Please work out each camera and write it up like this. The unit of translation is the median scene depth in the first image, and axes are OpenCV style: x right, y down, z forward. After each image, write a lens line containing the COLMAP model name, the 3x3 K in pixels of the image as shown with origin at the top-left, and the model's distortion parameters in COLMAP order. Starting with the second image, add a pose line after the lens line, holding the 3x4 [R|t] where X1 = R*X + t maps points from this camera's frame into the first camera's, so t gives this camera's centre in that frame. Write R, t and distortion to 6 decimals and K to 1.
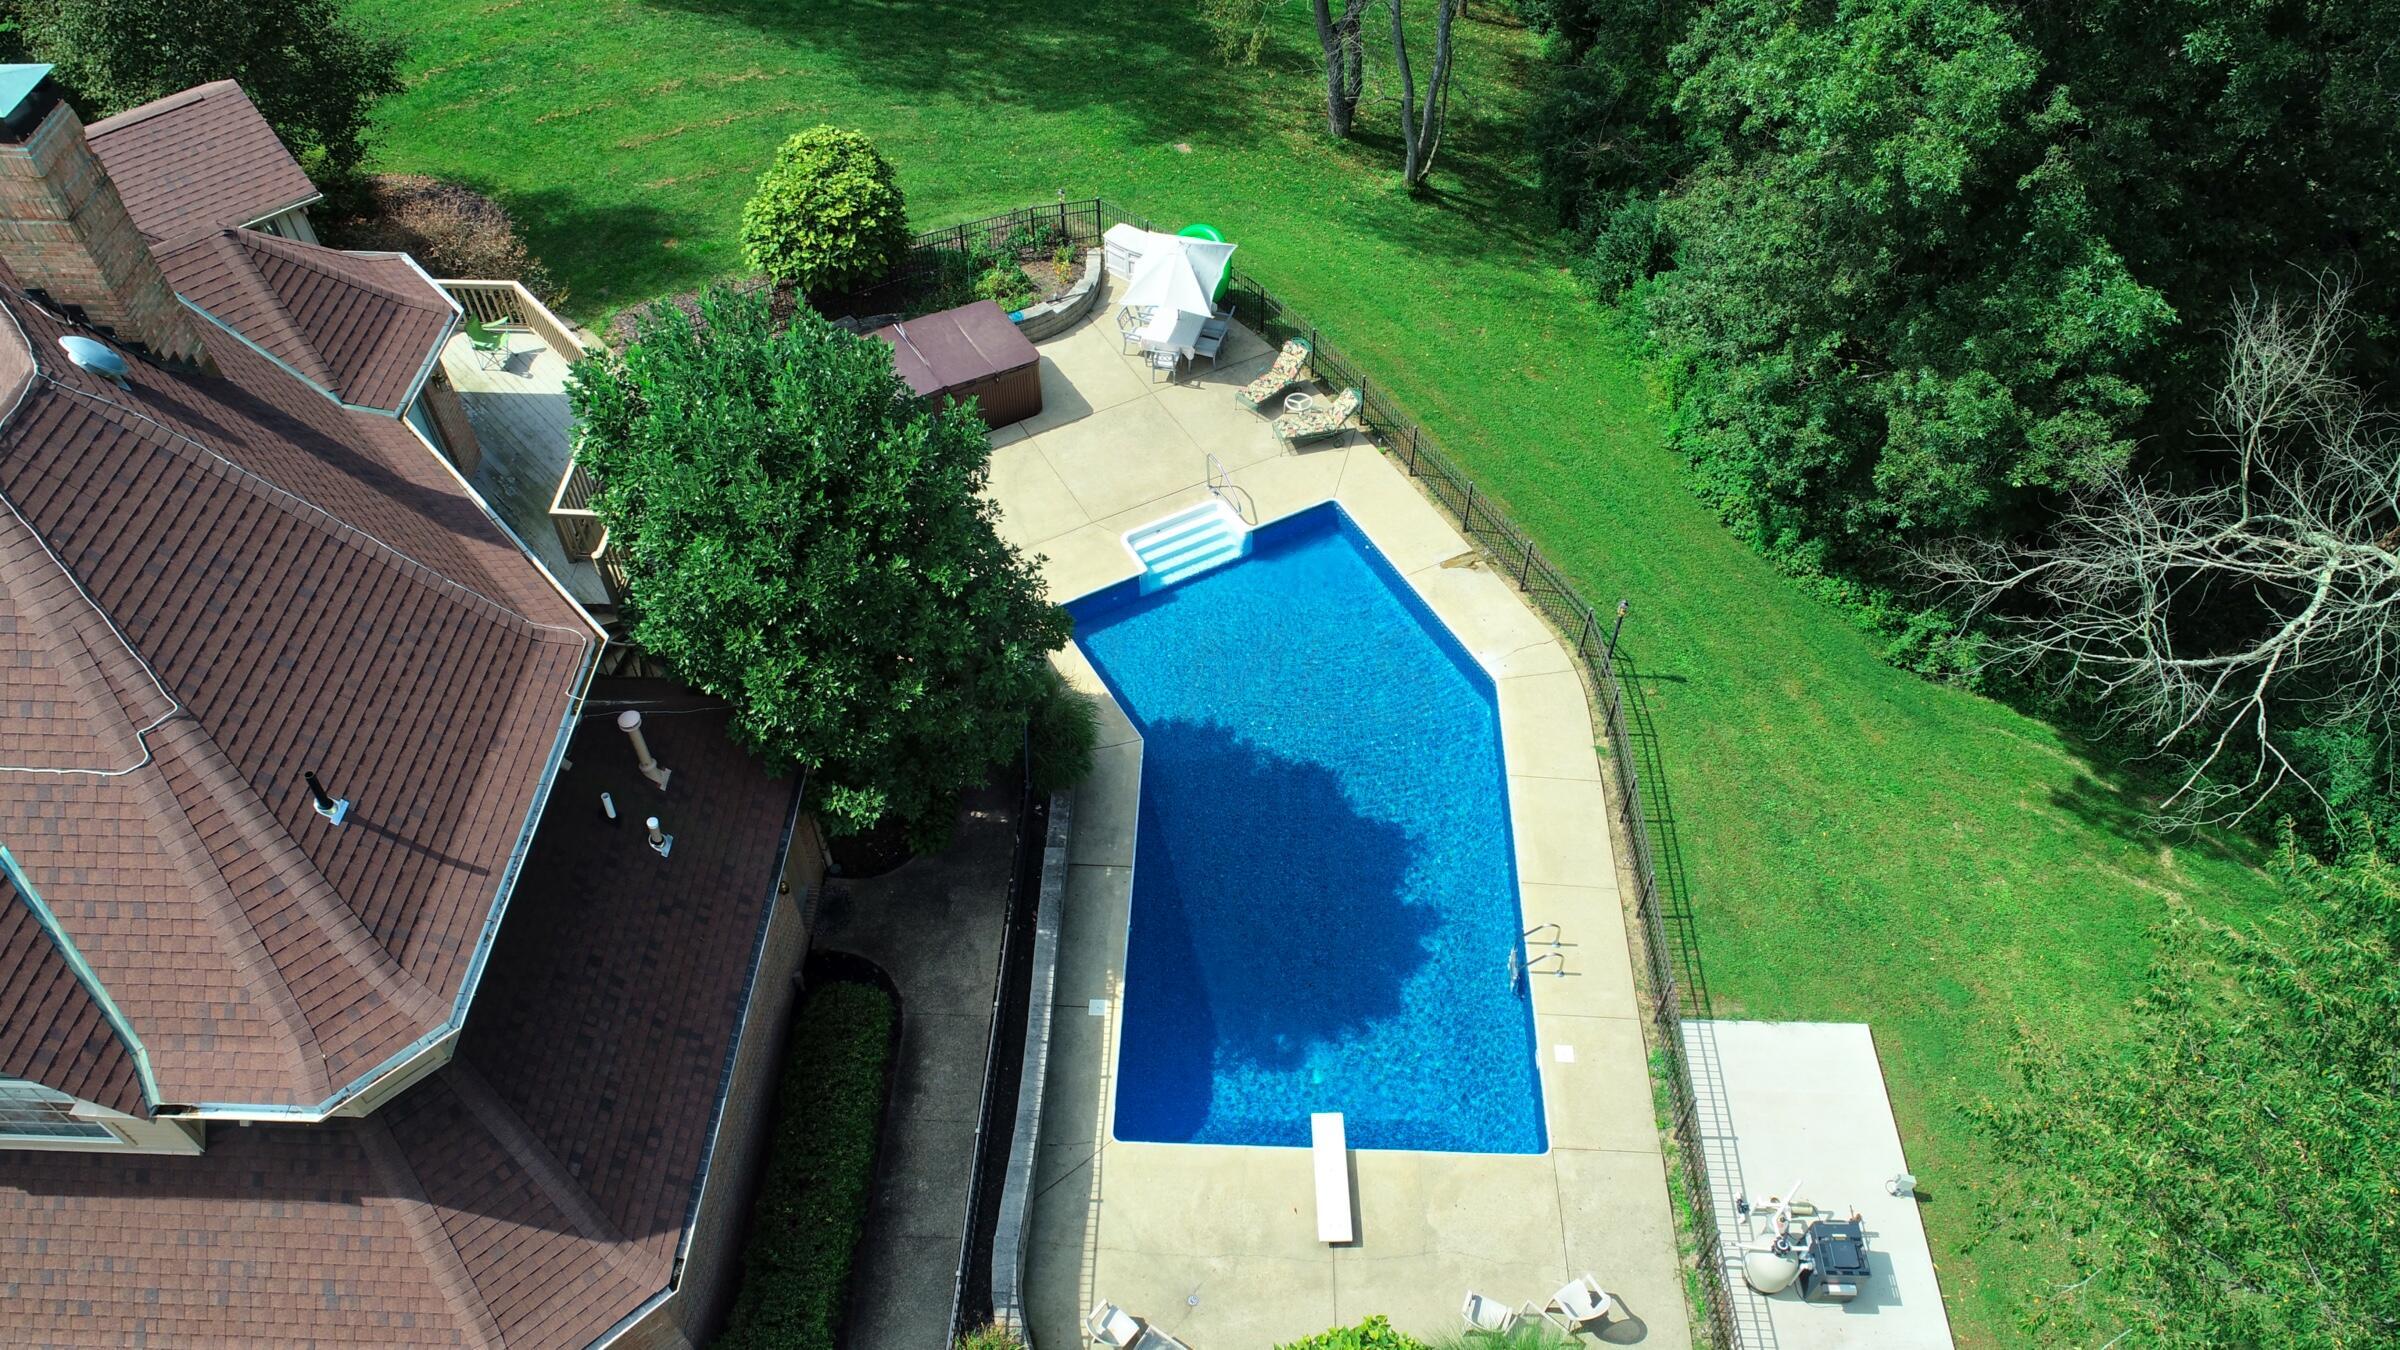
lens RADIAL K [[1610.5, 0, 1198.1], [0, 1610.5, 677.4], [0, 0, 1]] dist [-0.000689, 0.001450]
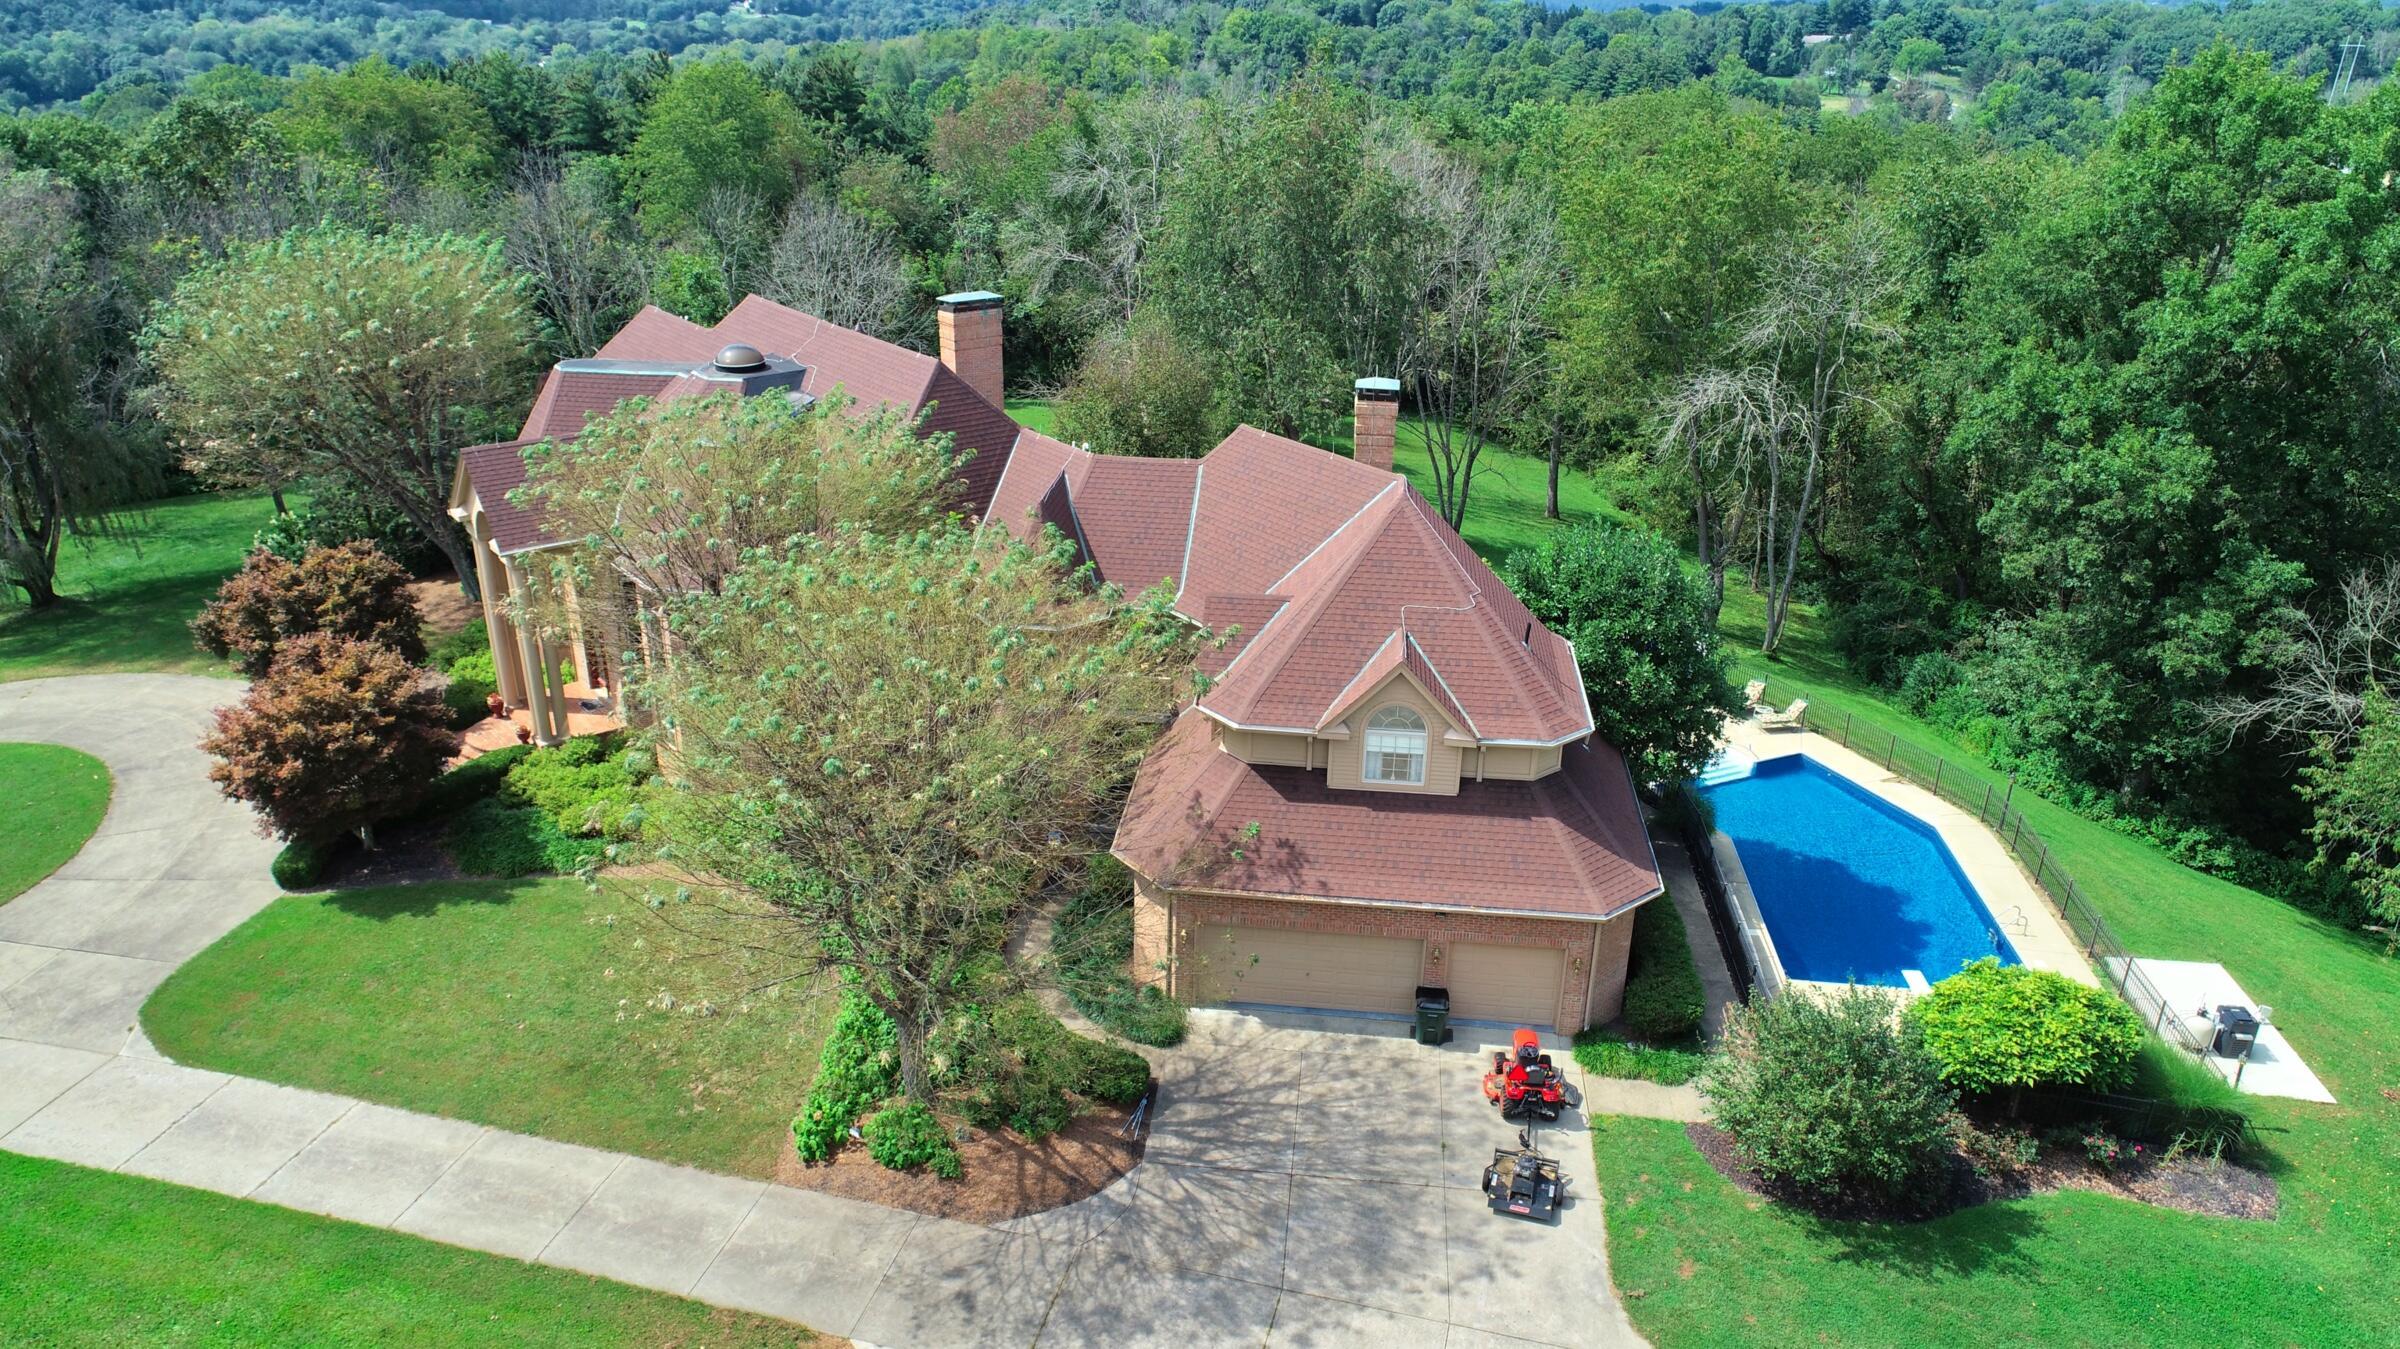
lens RADIAL K [[1610.5, 0, 1198.1], [0, 1610.5, 676.9], [0, 0, 1]] dist [-0.000689, 0.001450]
pose [[0.996866, 0.048006, -0.062884, -0.484167], [-0.070588, 0.898643, -0.432963, 0.647104], [0.035725, 0.436045, 0.899215, -0.599102]]
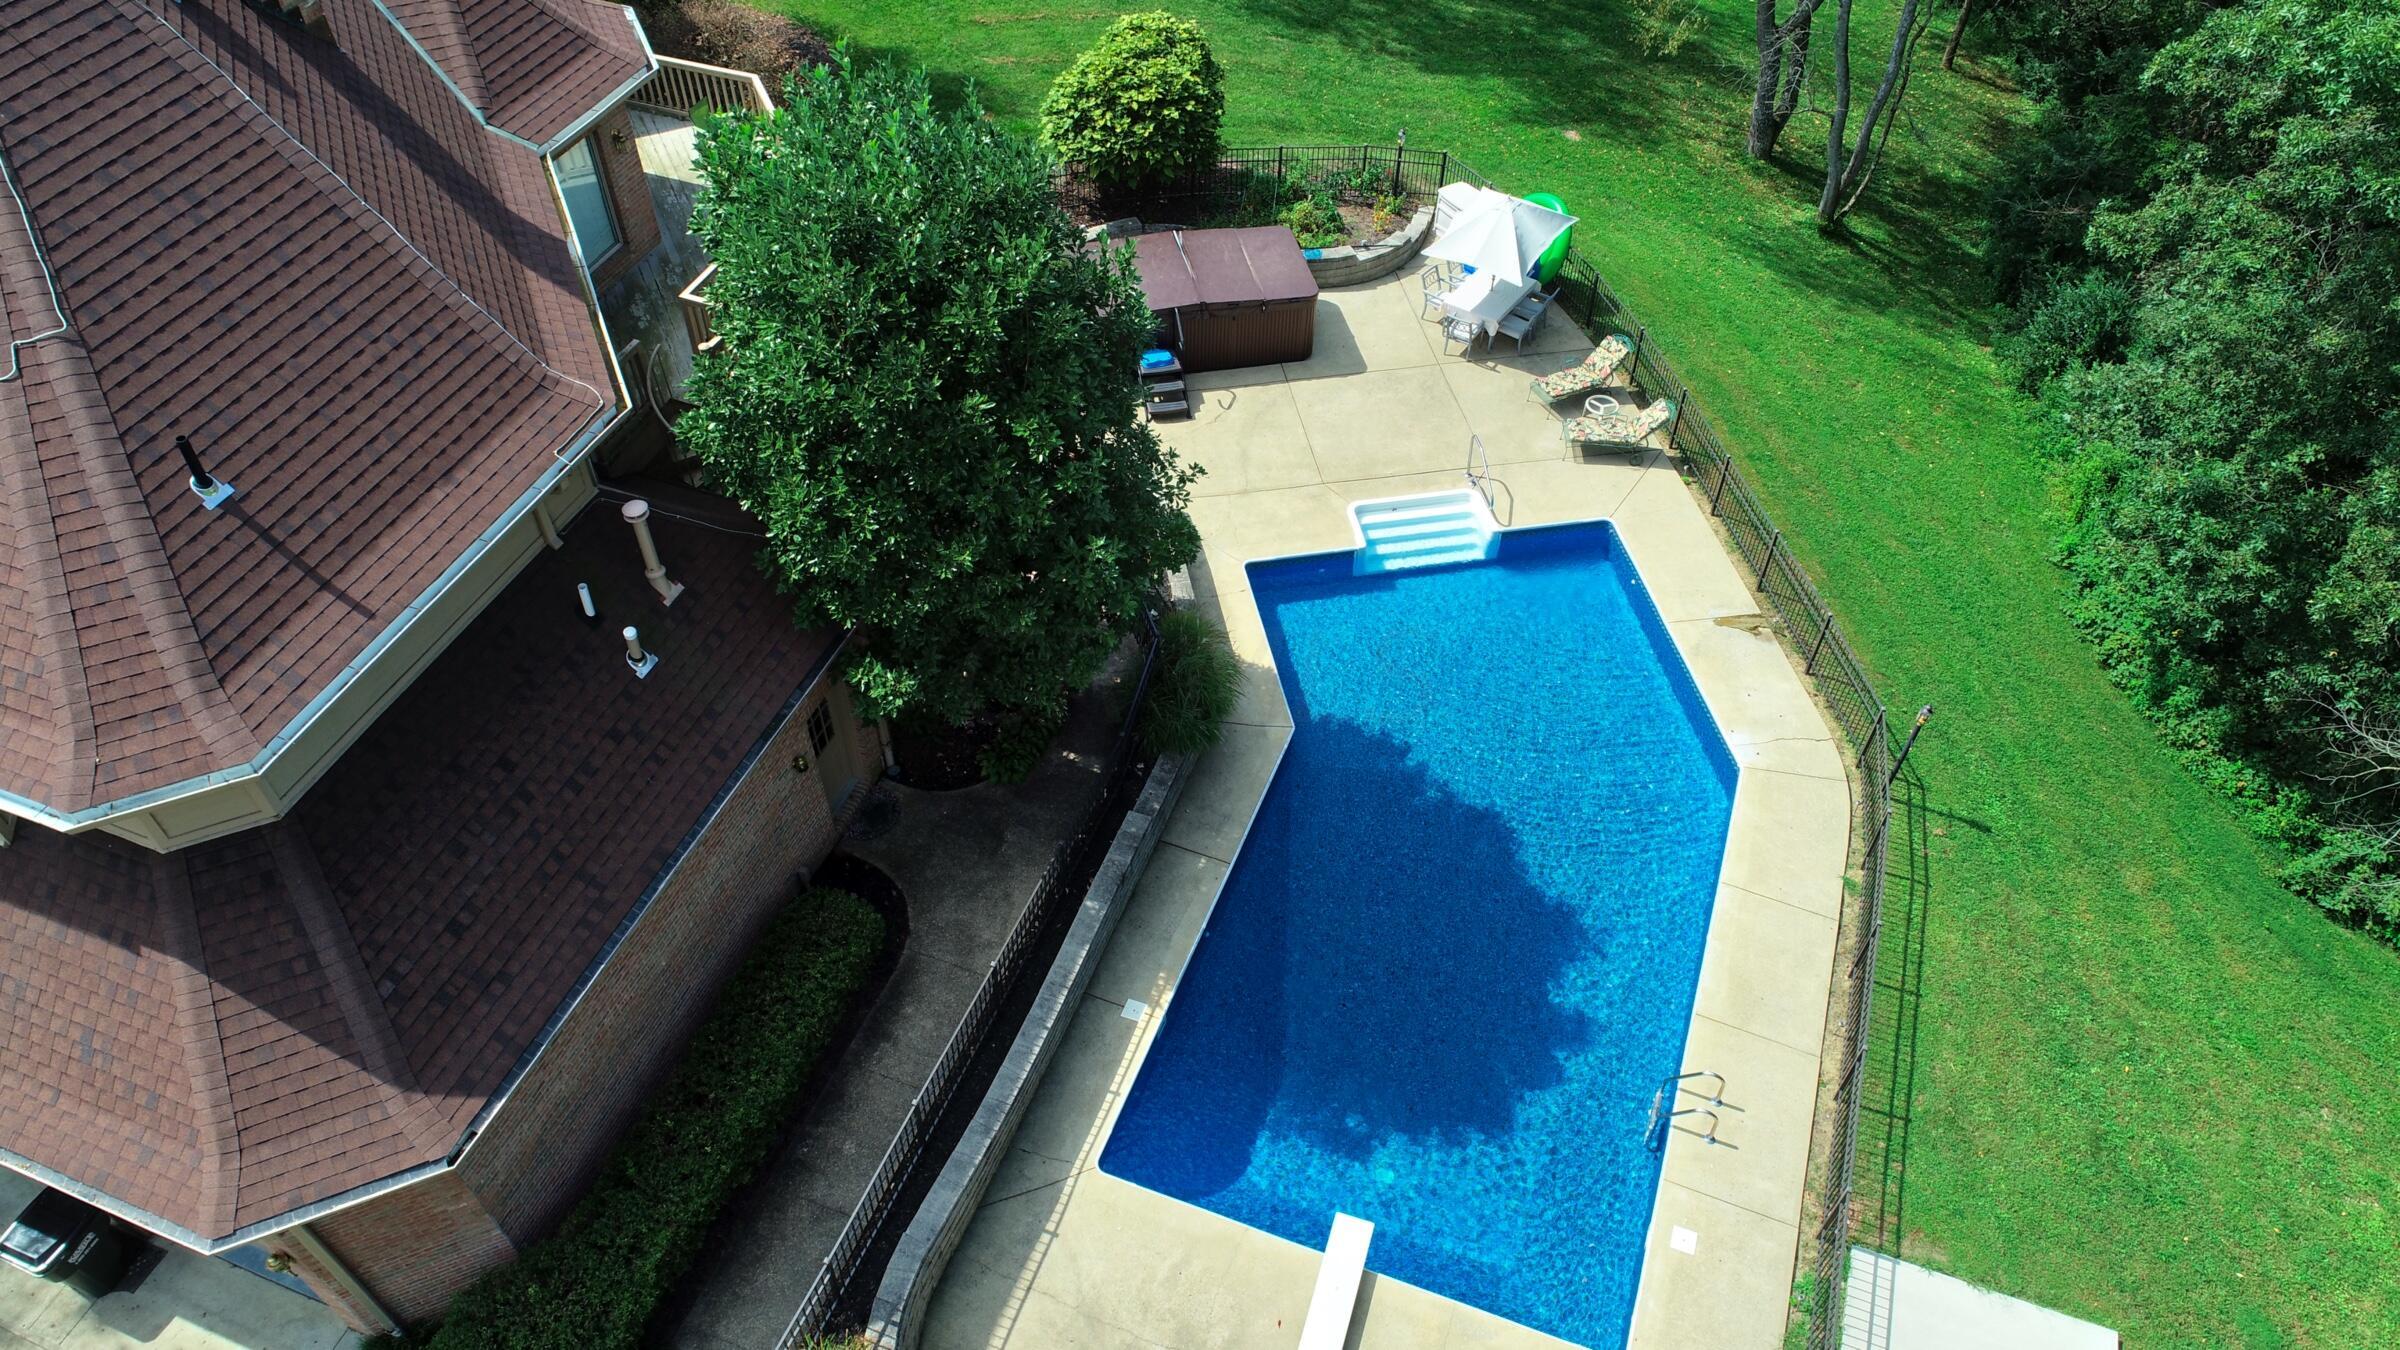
lens RADIAL K [[1610.5, 0, 1198.1], [0, 1610.5, 677.4], [0, 0, 1]] dist [-0.000689, 0.001450]
pose [[0.946455, 0.239544, -0.216431, 0.093326], [-0.246677, 0.969078, -0.006156, 0.030364], [0.208263, 0.059215, 0.976279, 0.158926]]
